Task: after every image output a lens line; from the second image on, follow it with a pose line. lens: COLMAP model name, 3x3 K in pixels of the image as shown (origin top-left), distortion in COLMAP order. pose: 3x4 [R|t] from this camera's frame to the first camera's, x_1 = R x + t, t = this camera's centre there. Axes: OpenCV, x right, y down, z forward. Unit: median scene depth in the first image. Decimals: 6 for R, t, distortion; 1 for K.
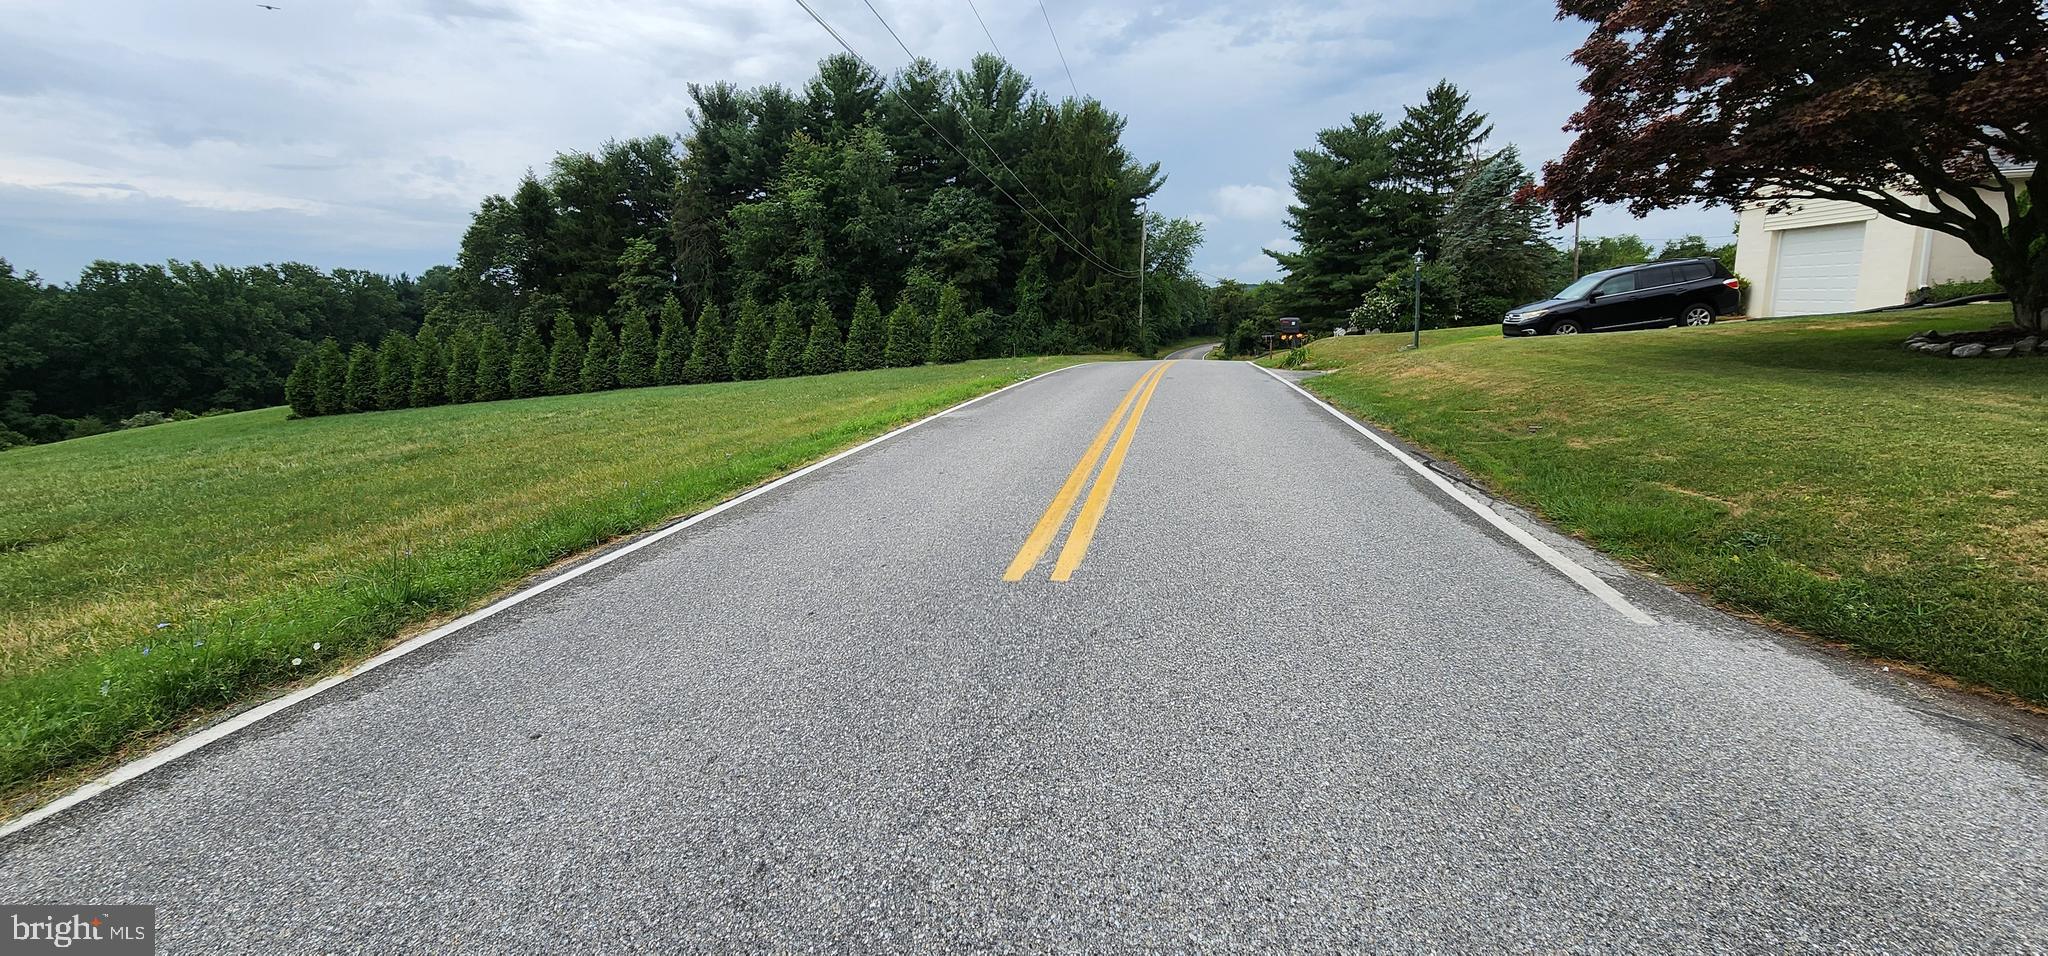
lens RADIAL K [[836.6, 0, 1025.9], [0, 836.6, 455.5], [0, 0, 1]] dist [-0.001829, 0.001380]
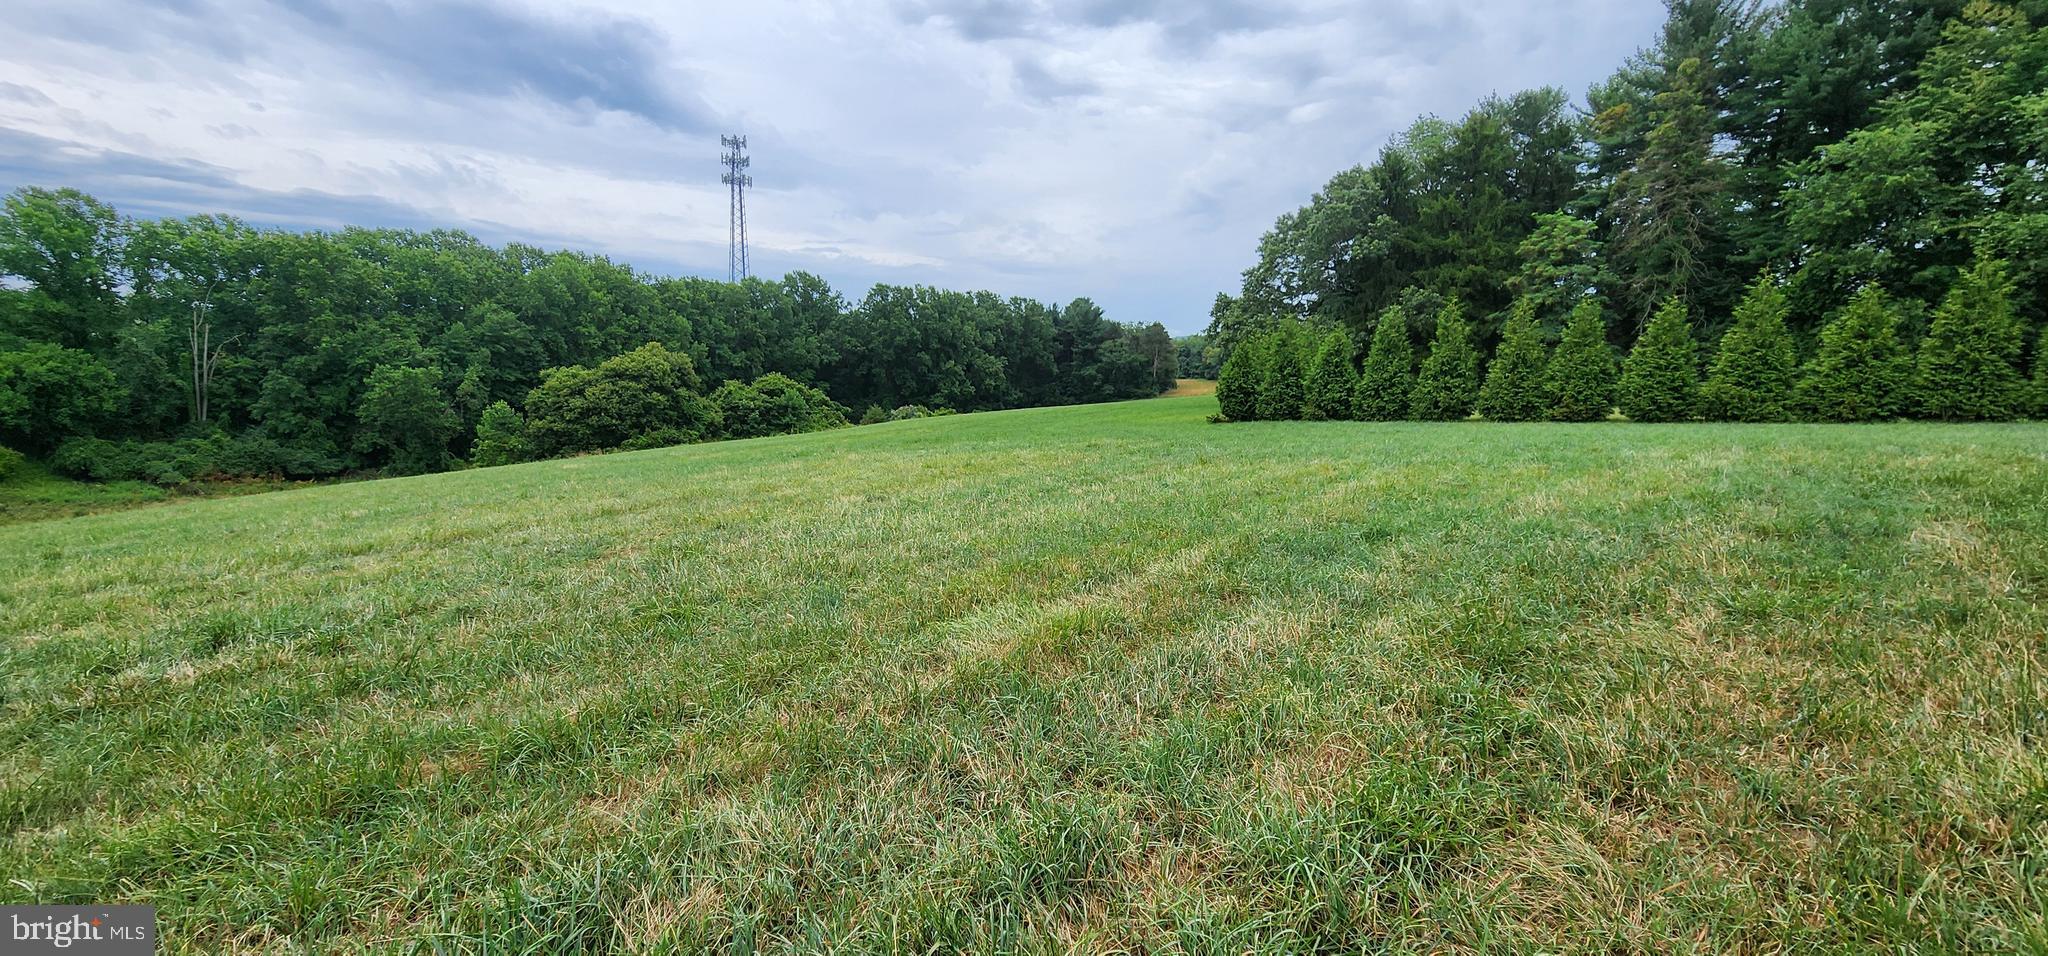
lens RADIAL K [[836.6, 0, 1025.9], [0, 836.6, 455.5], [0, 0, 1]] dist [-0.001829, 0.001380]
pose [[0.831697, 0.114131, -0.543374, -0.472834], [-0.147058, 0.988976, -0.017362, 0.020905], [0.535402, 0.094348, 0.839311, 0.207667]]
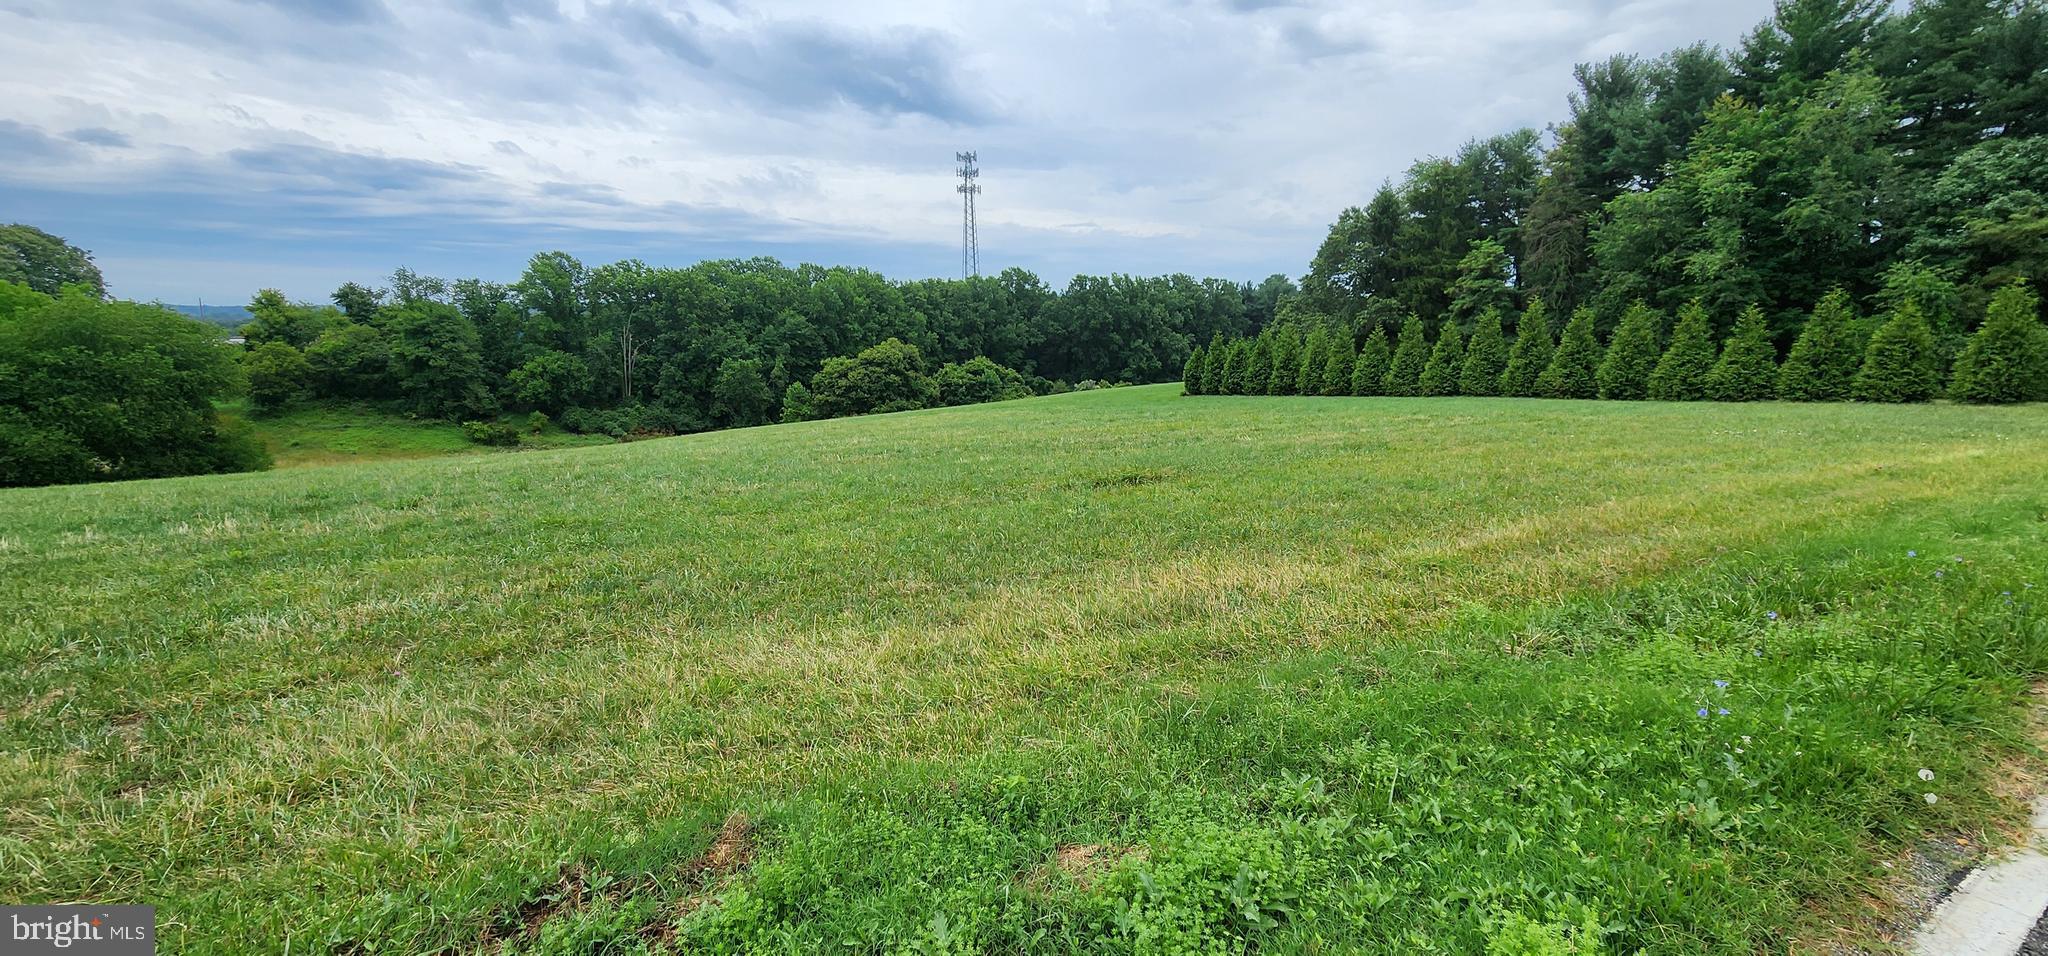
lens RADIAL K [[836.6, 0, 1025.9], [0, 836.6, 455.5], [0, 0, 1]] dist [-0.001829, 0.001380]
pose [[0.641595, 0.145567, -0.753104, -0.050250], [-0.150763, 0.986607, 0.062260, 0.002333], [0.752081, 0.073595, 0.654949, -0.000975]]
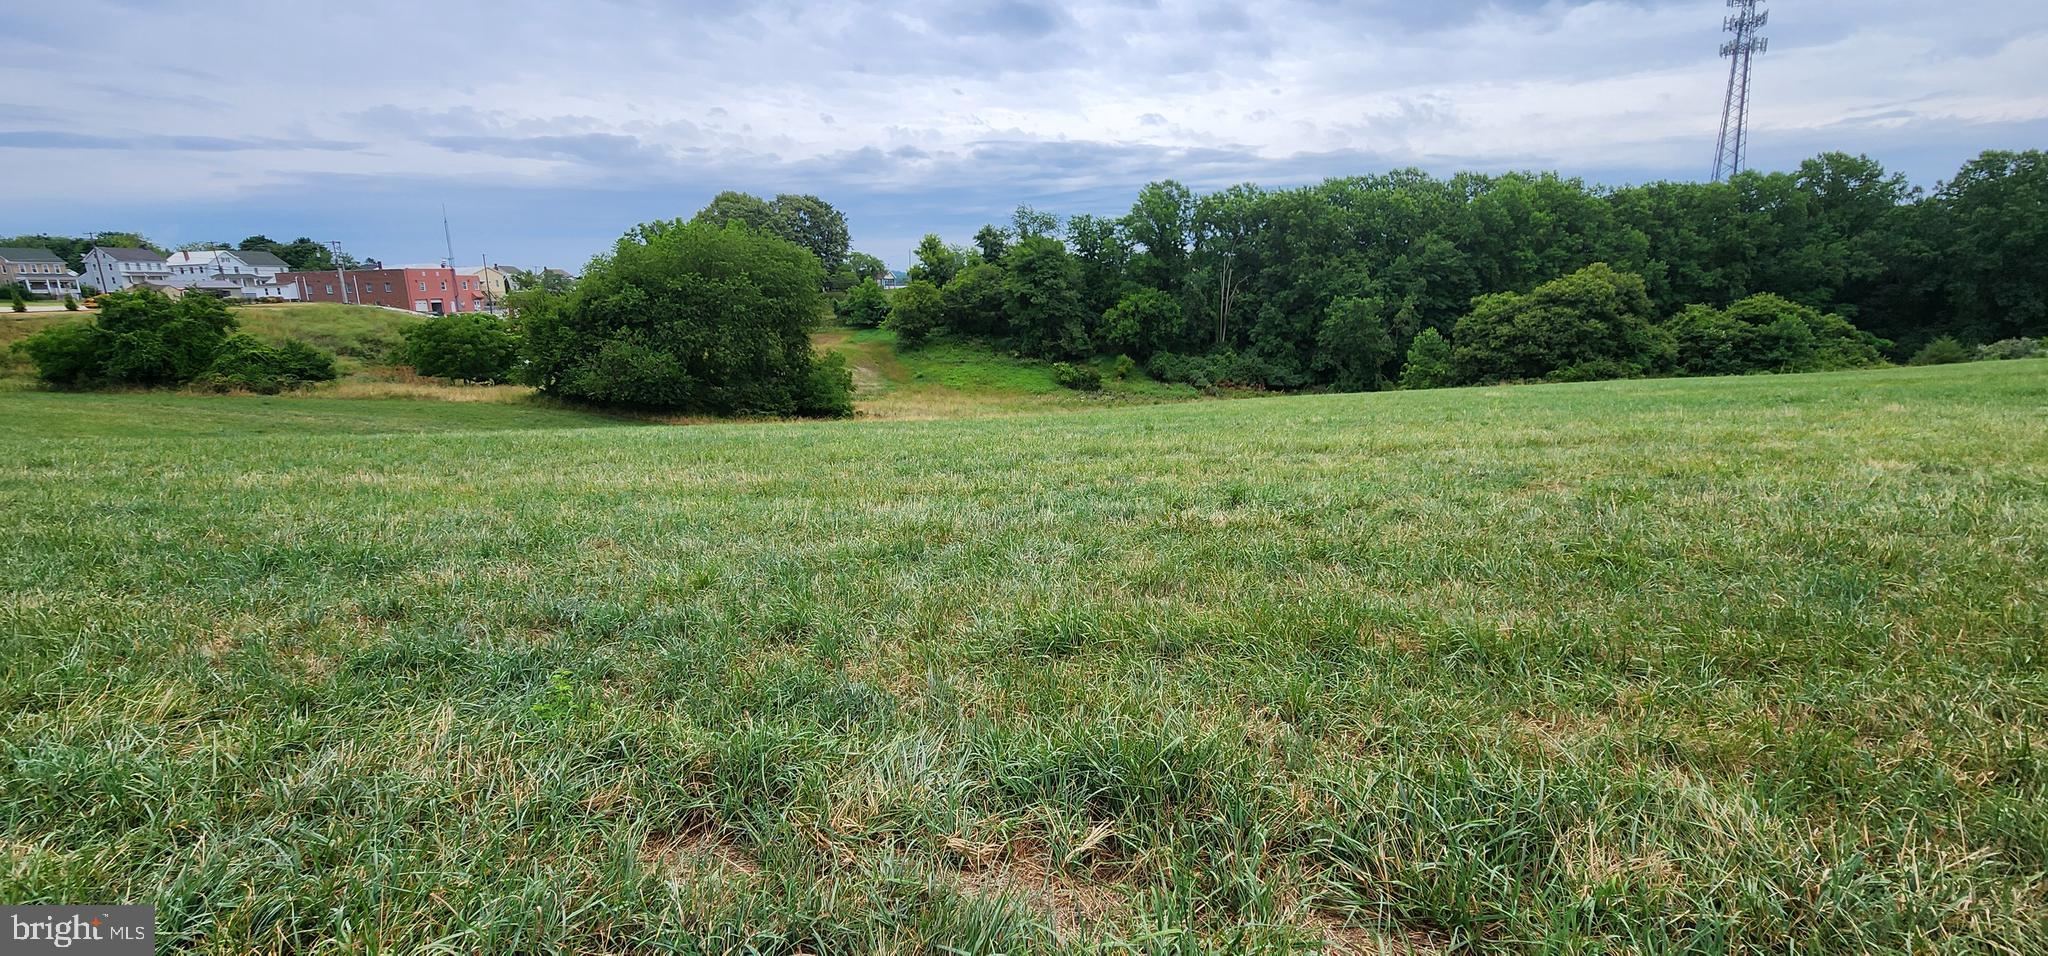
lens RADIAL K [[836.6, 0, 1025.9], [0, 836.6, 455.5], [0, 0, 1]] dist [-0.001829, 0.001380]
pose [[-0.017288, 0.229755, -0.973095, -0.473395], [-0.153489, 0.961095, 0.229649, 0.022526], [0.987999, 0.153329, 0.018649, 0.203502]]
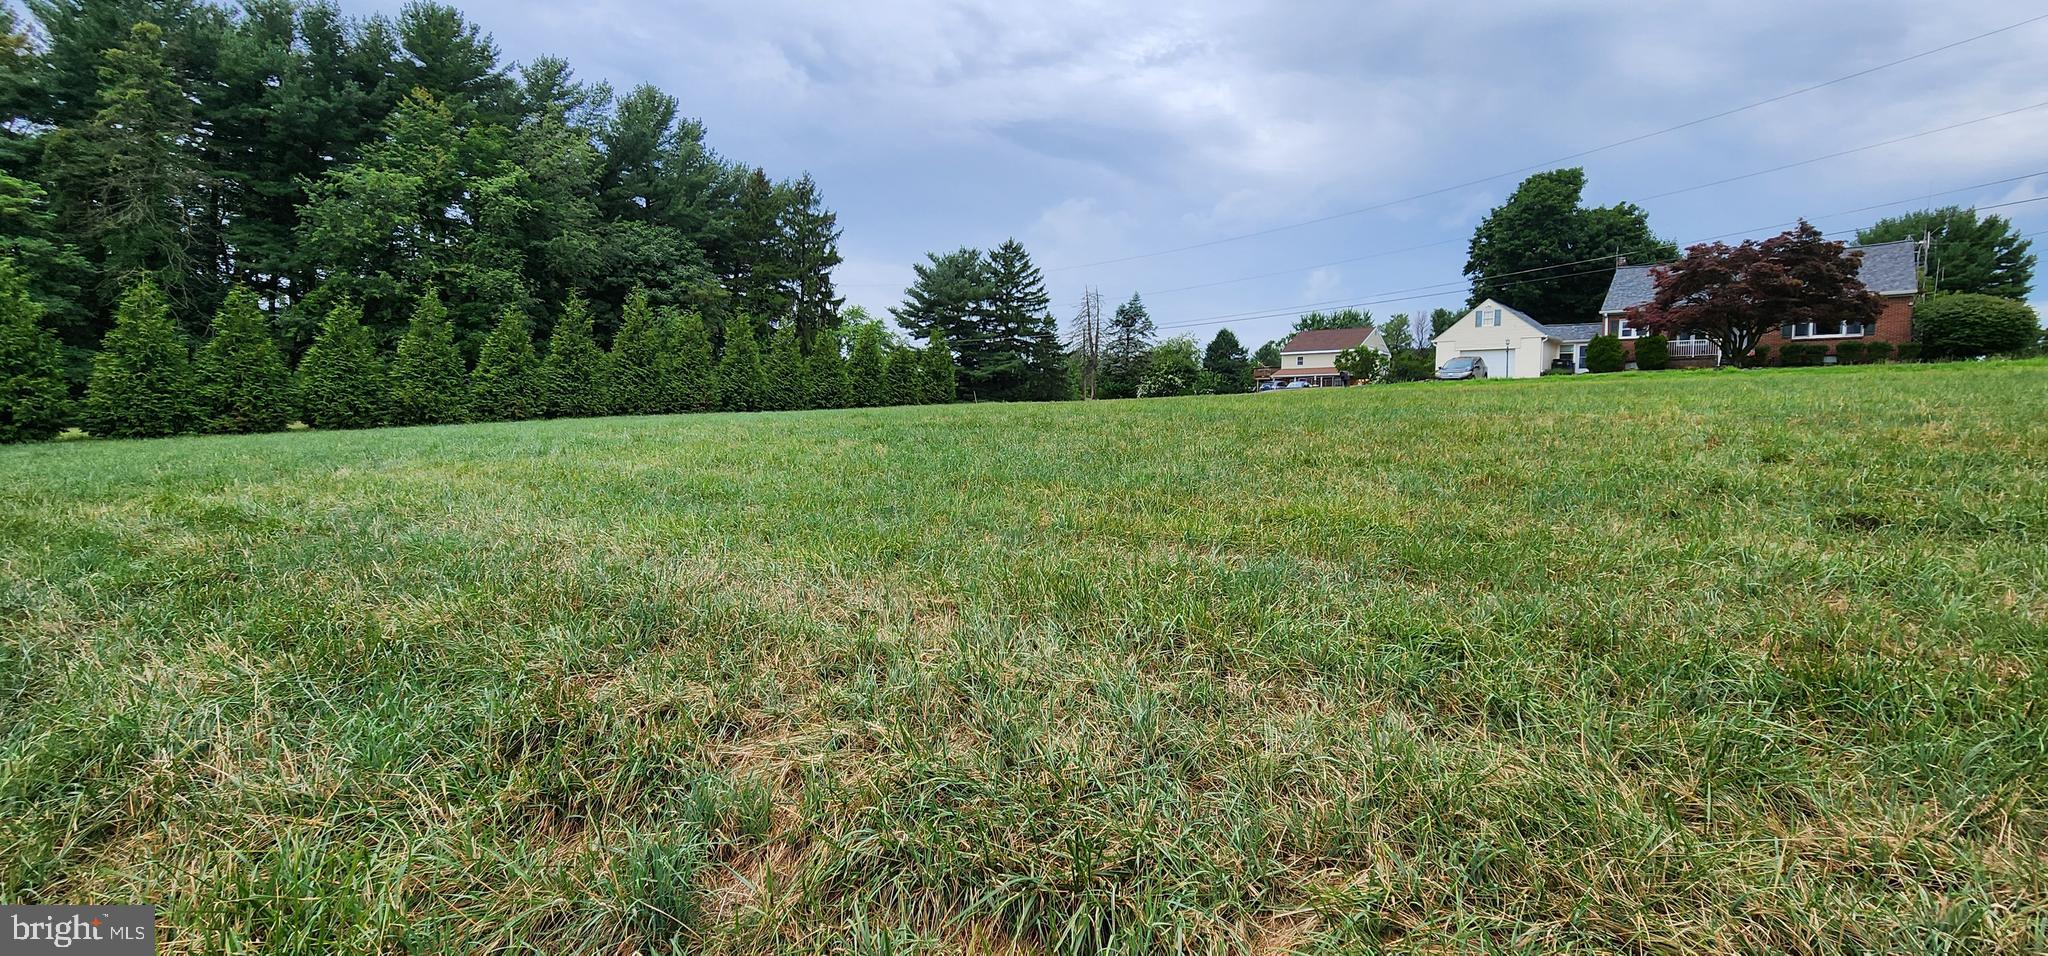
lens RADIAL K [[836.8, 0, 1025.0], [0, 836.8, 456.3], [0, 0, 1]] dist [-0.002602, 0.000376]
pose [[0.517330, 0.008659, 0.855742, -0.614502], [0.118652, 0.989565, -0.081743, 0.033329], [-0.847521, 0.143824, 0.510904, 0.261082]]
